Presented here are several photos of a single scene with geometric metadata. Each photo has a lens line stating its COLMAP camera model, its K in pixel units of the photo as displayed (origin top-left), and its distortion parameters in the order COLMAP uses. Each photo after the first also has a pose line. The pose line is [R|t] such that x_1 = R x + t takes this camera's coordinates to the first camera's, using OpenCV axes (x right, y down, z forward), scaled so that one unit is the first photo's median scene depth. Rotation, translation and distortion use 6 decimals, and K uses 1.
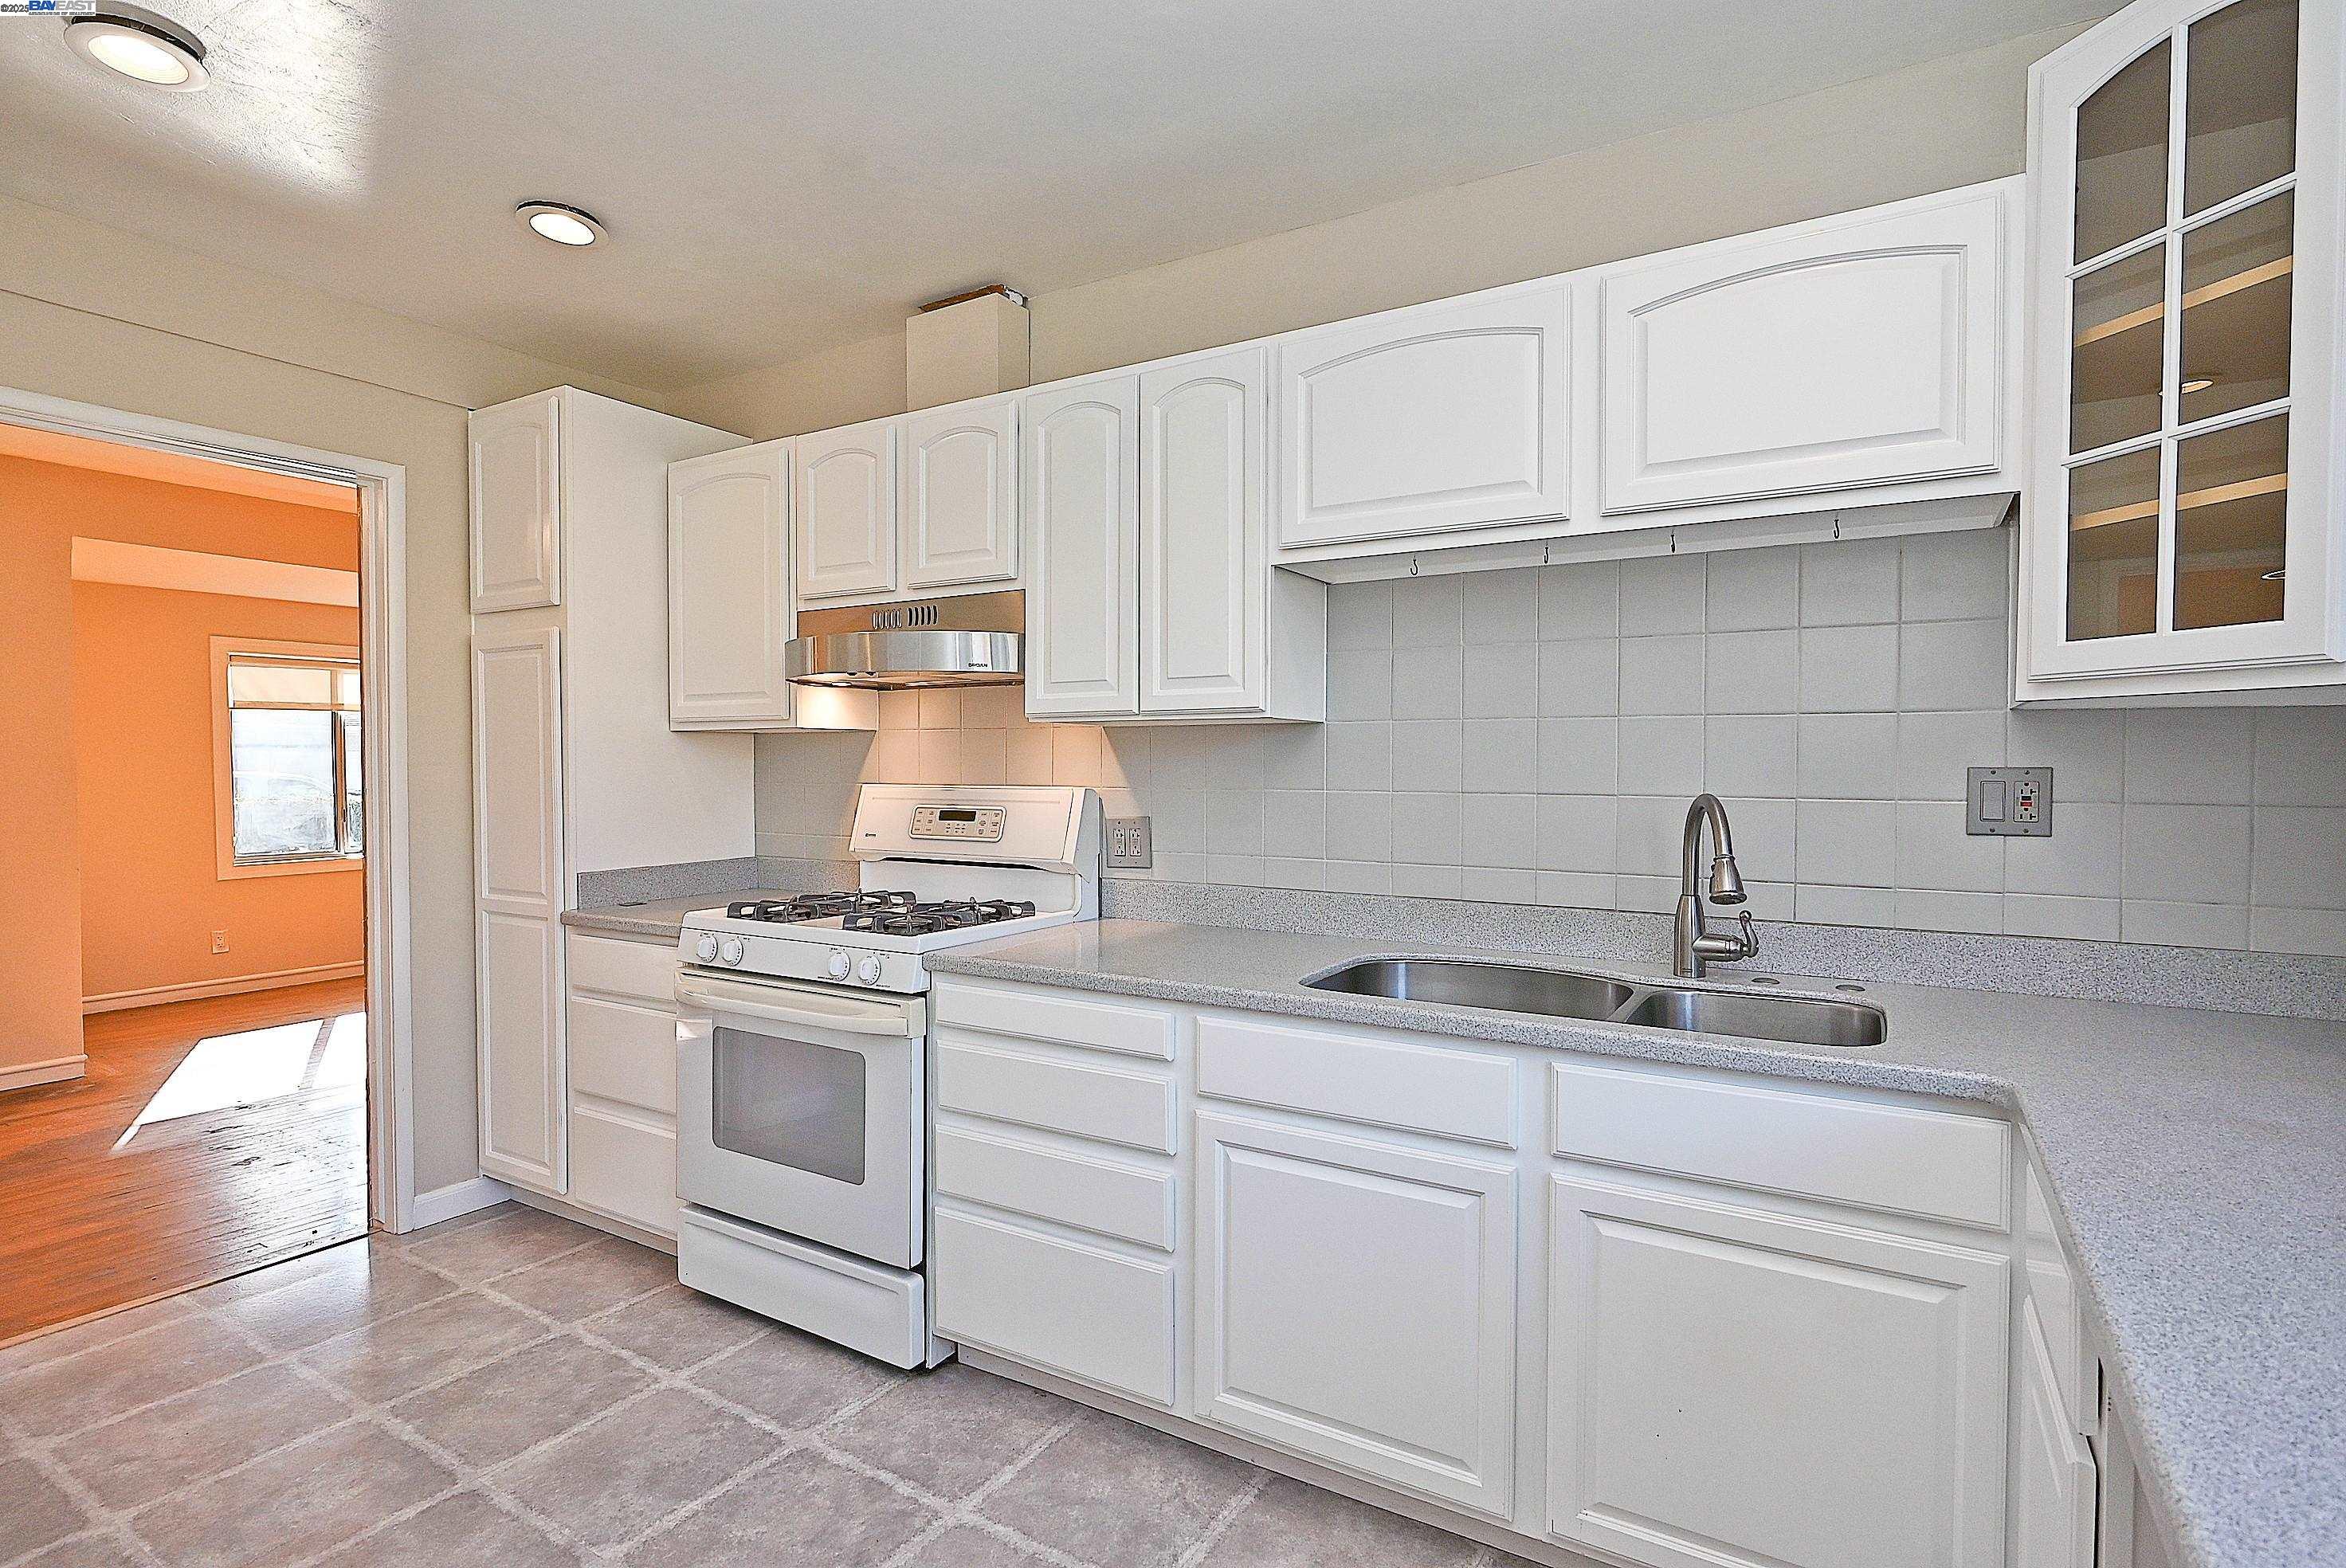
lens RADIAL K [[1163.4, 0, 1171.5], [0, 1163.4, 786.7], [0, 0, 1]] dist [0.002519, 0.000793]
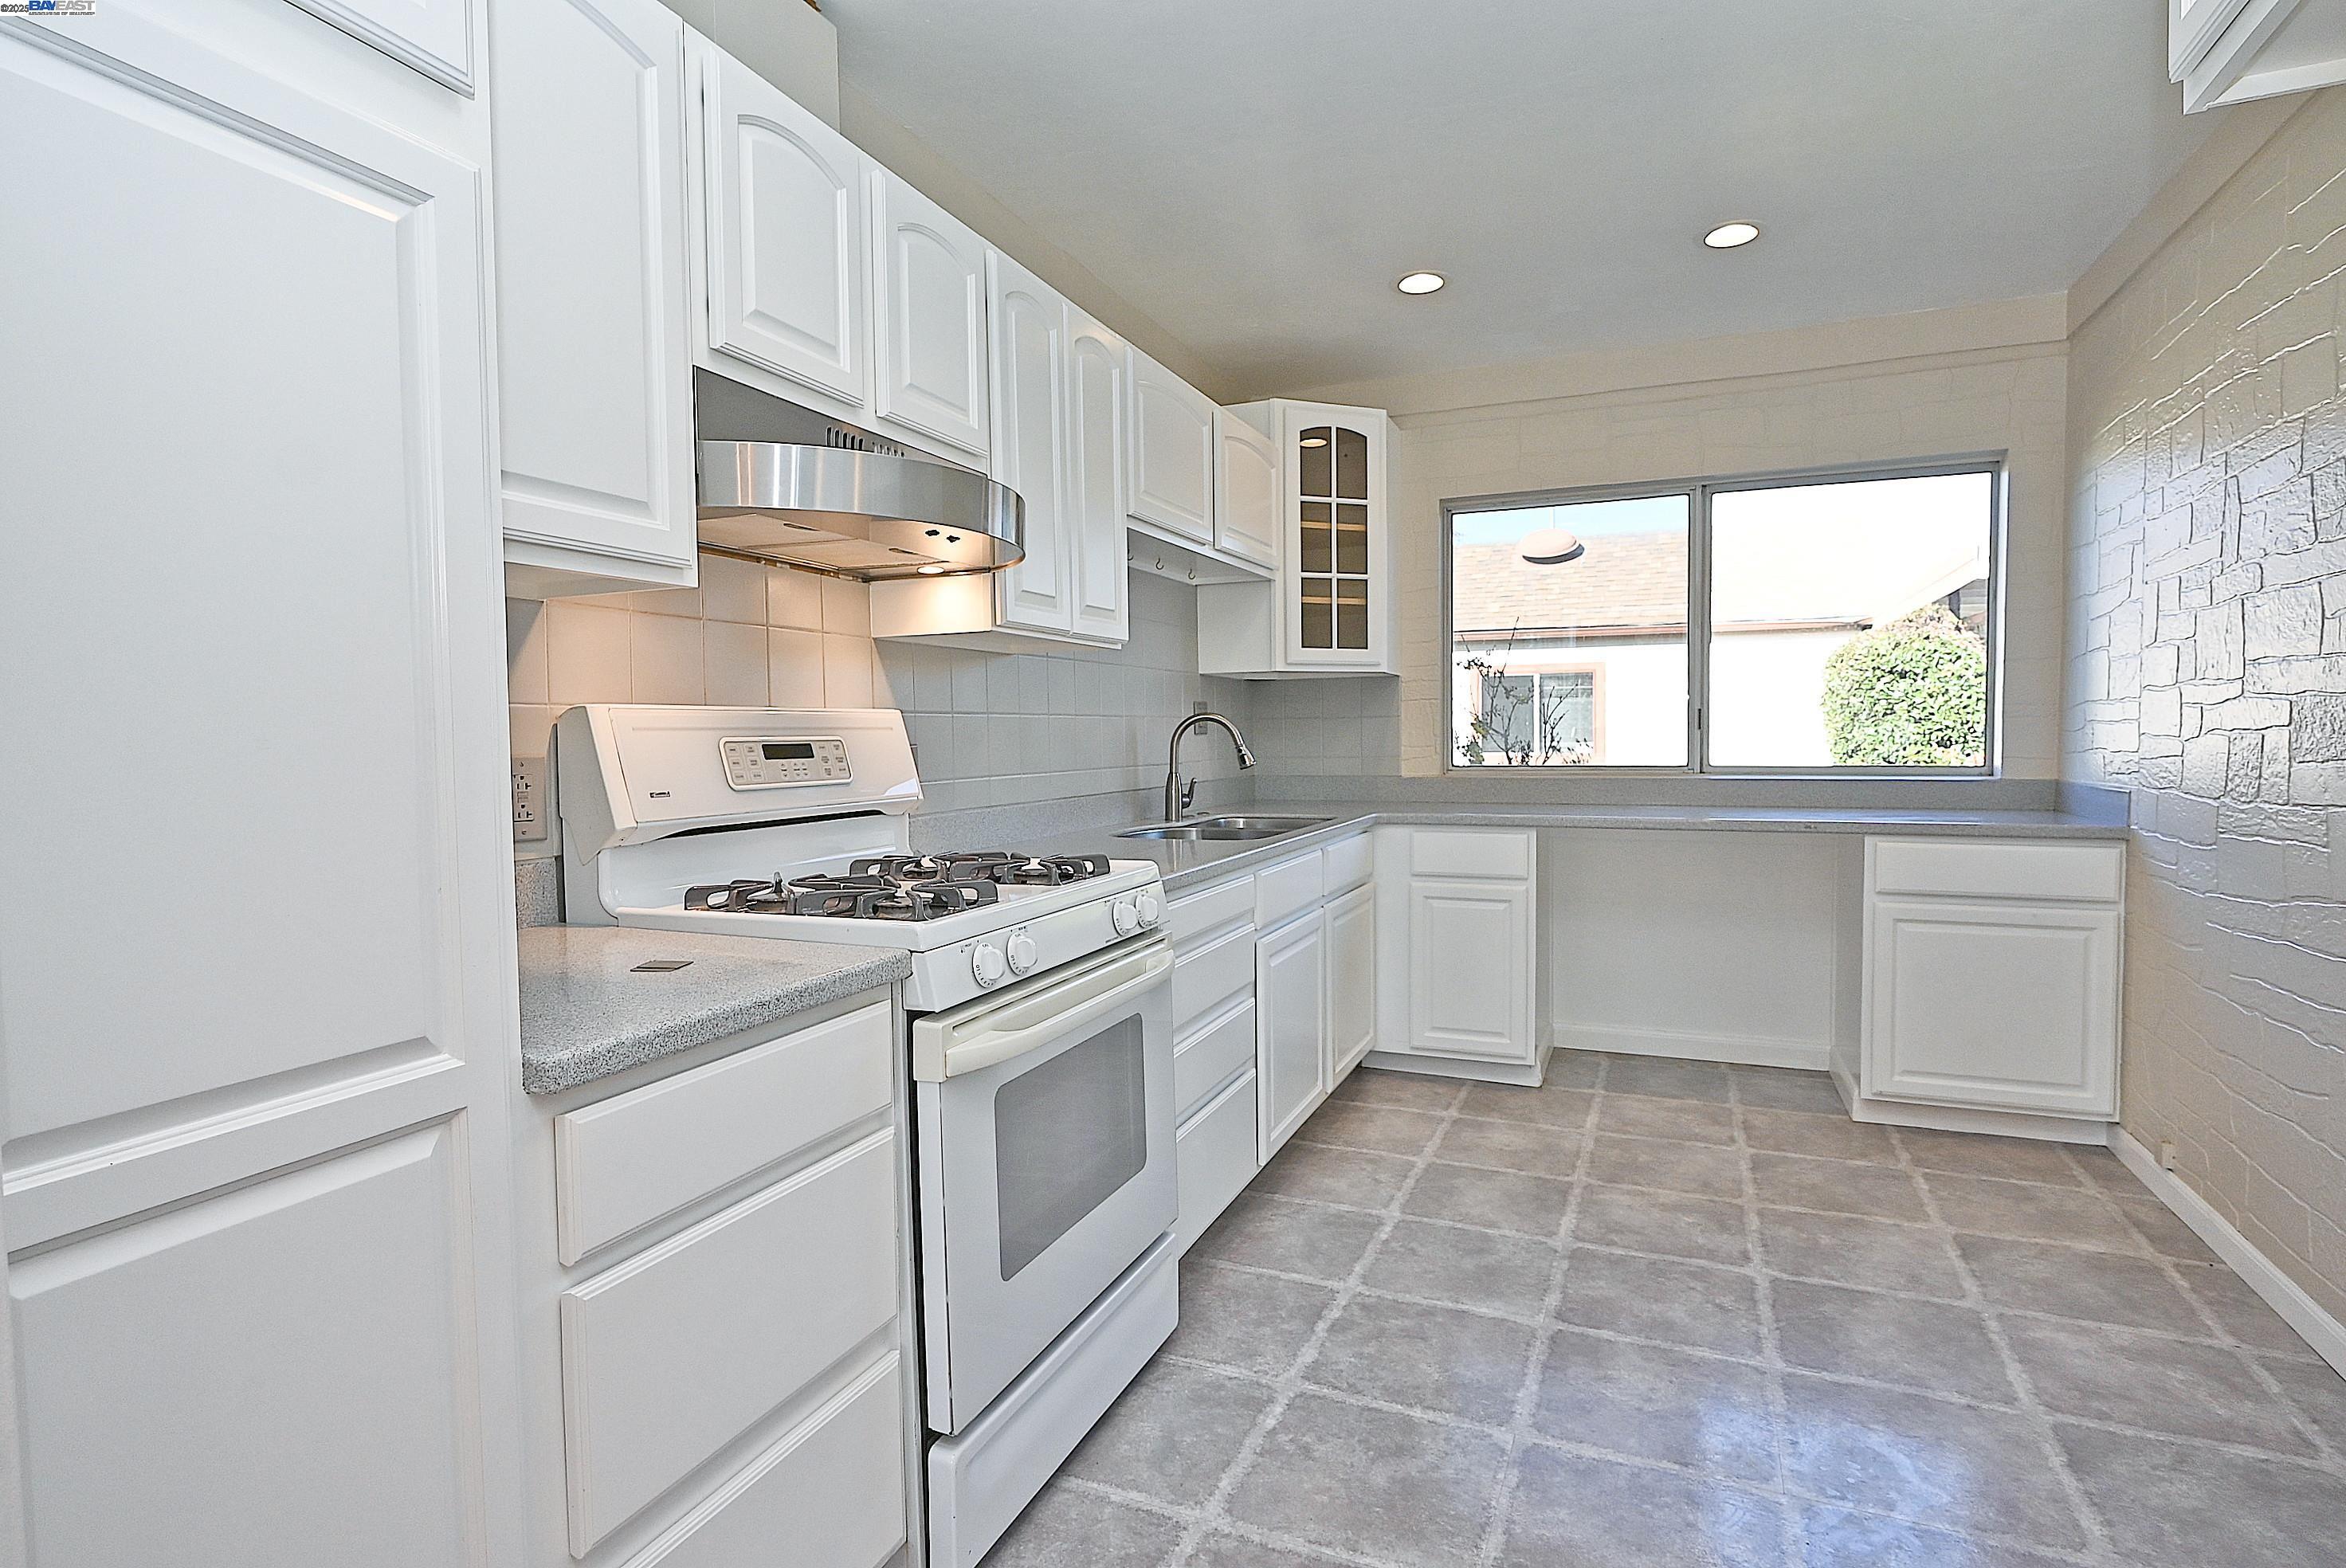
lens RADIAL K [[1167.7, 0, 1176.3], [0, 1167.7, 787.4], [0, 0, 1]] dist [-0.003254, 0.001312]
pose [[-0.147685, -0.045295, 0.987997, -1.103518], [0.034133, 0.998122, 0.050861, 0.023663], [-0.988445, 0.041235, -0.145862, 1.095616]]
